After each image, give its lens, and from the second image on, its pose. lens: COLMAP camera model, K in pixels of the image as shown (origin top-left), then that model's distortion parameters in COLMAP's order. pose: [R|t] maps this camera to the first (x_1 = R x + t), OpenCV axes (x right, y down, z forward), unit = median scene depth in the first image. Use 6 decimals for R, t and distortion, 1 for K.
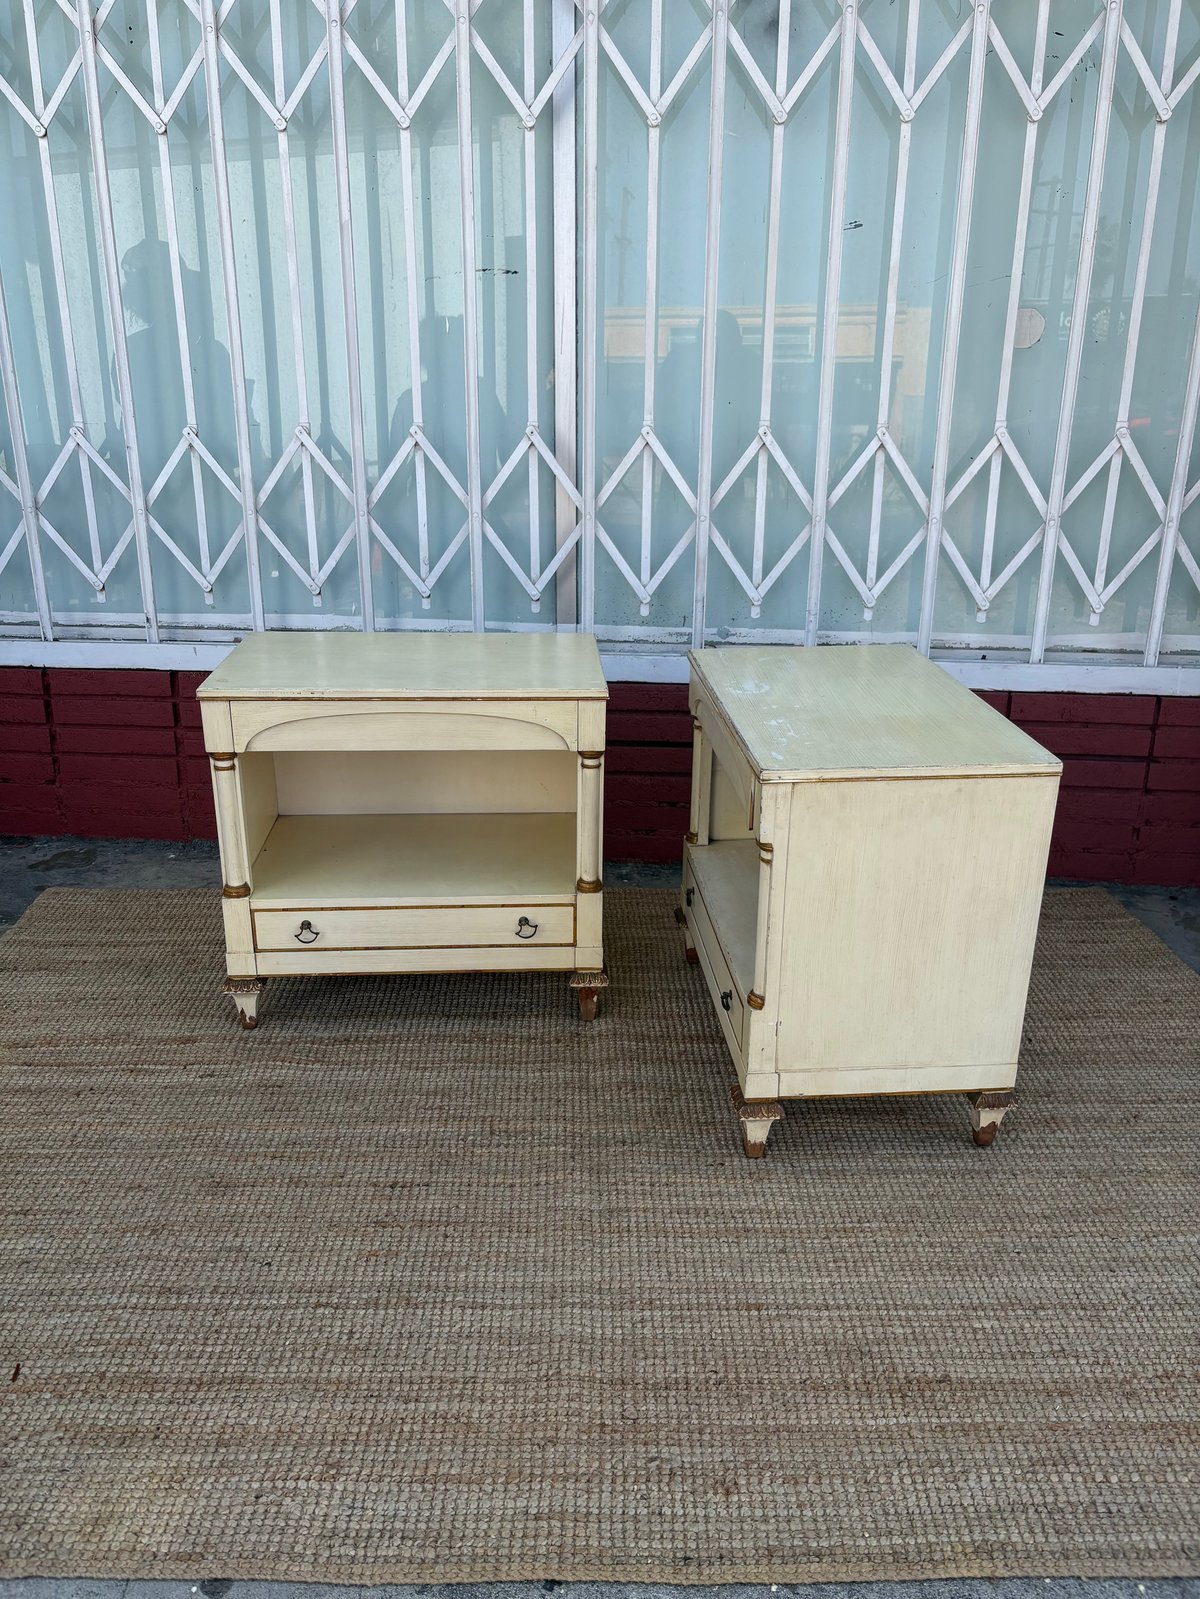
lens RADIAL K [[1206.3, 0, 583.7], [0, 1206.3, 805.7], [0, 0, 1]] dist [0.026169, -0.034510]
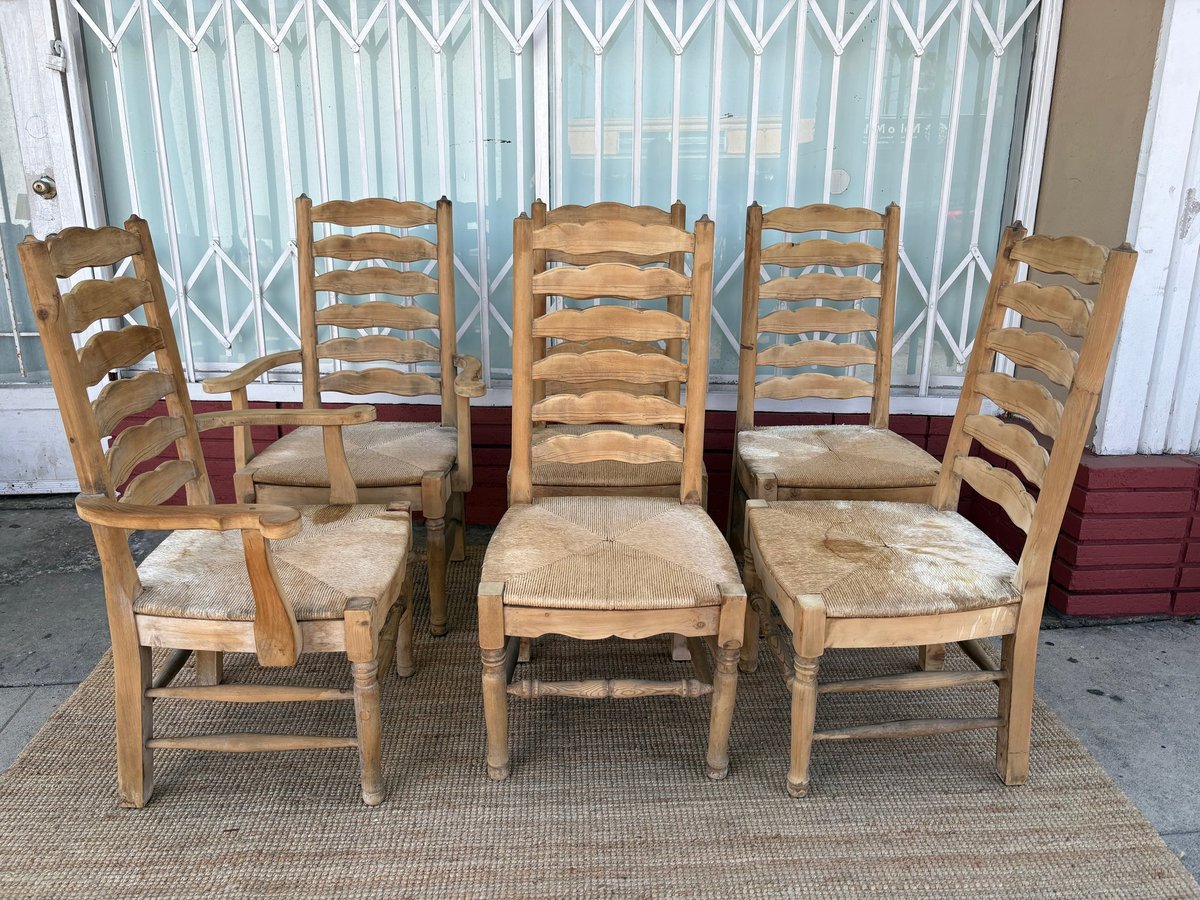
lens RADIAL K [[905.3, 0, 610.3], [0, 905.3, 454.0], [0, 0, 1]] dist [0.026169, -0.034510]
pose [[0.998410, -0.009674, 0.055527, 0.004127], [0.011619, 0.999327, -0.034807, -0.007715], [-0.055153, 0.035396, 0.997850, -0.183266]]
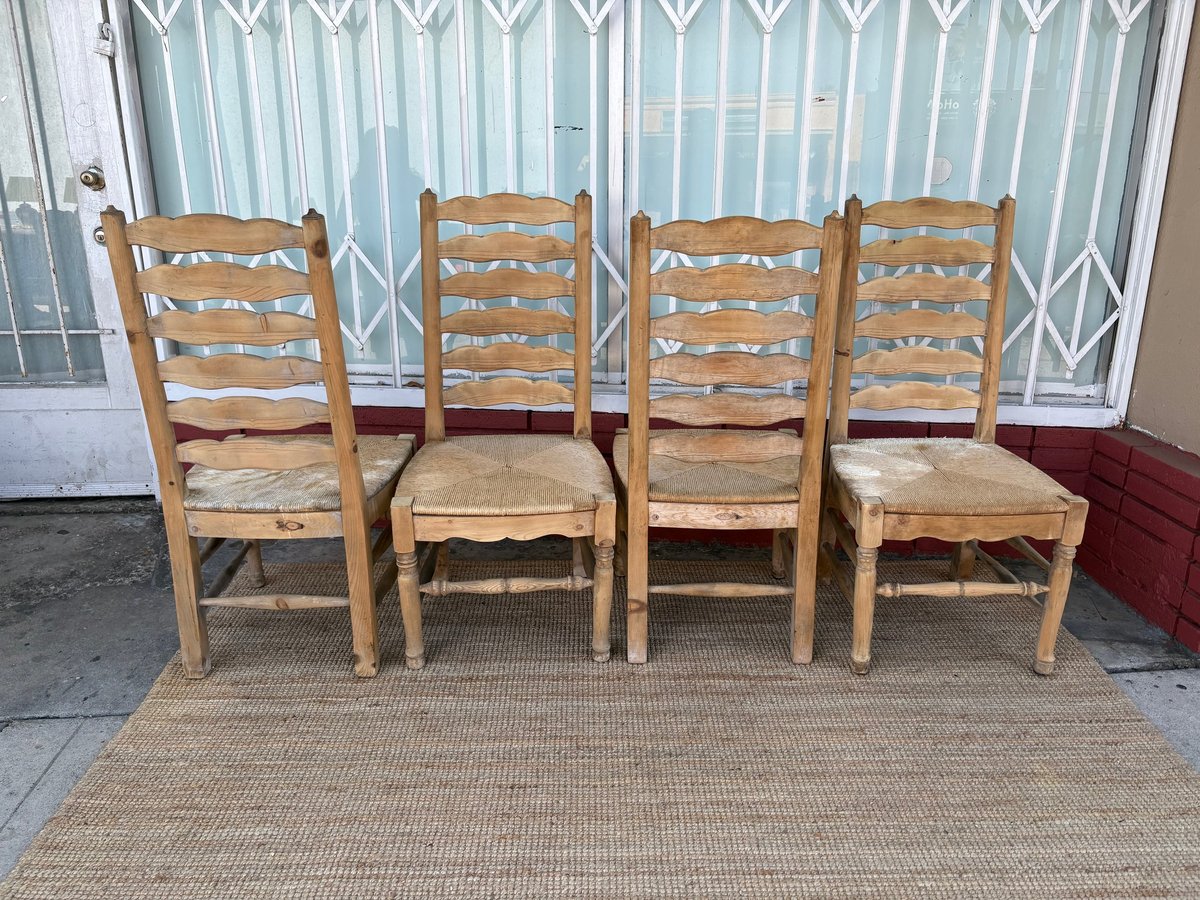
lens RADIAL K [[905.3, 0, 611.6], [0, 905.3, 448.0], [0, 0, 1]] dist [0.026169, -0.034510]
pose [[0.999876, -0.001250, 0.015726, -0.050595], [0.001561, 0.999803, -0.019798, -0.059970], [-0.015698, 0.019820, 0.999680, -0.079491]]
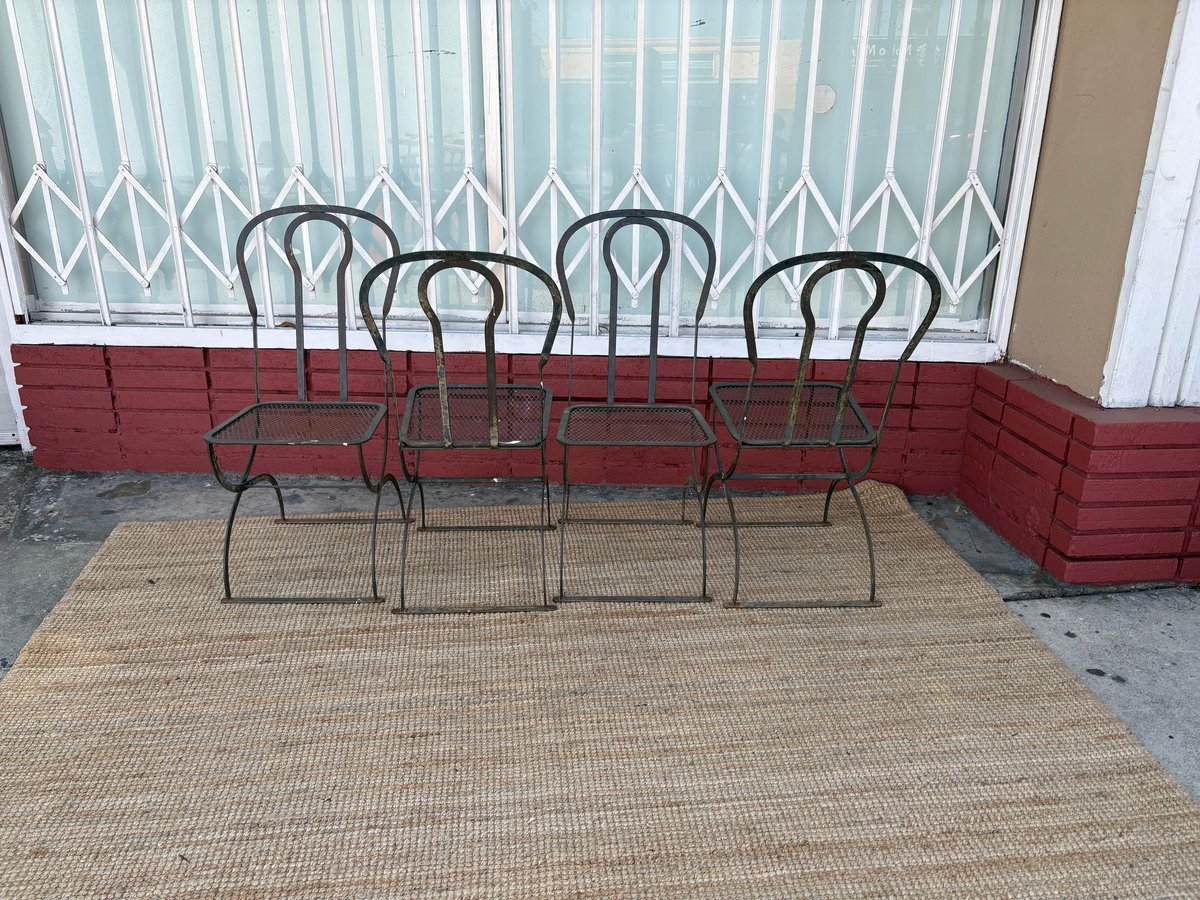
lens RADIAL K [[905.3, 0, 605.9], [0, 905.3, 448.9], [0, 0, 1]] dist [0.026169, -0.034510]
pose [[0.997736, -0.016019, 0.065310, 0.053512], [0.013886, 0.999359, 0.032984, -0.038503], [-0.065797, -0.032003, 0.997320, -0.053055]]
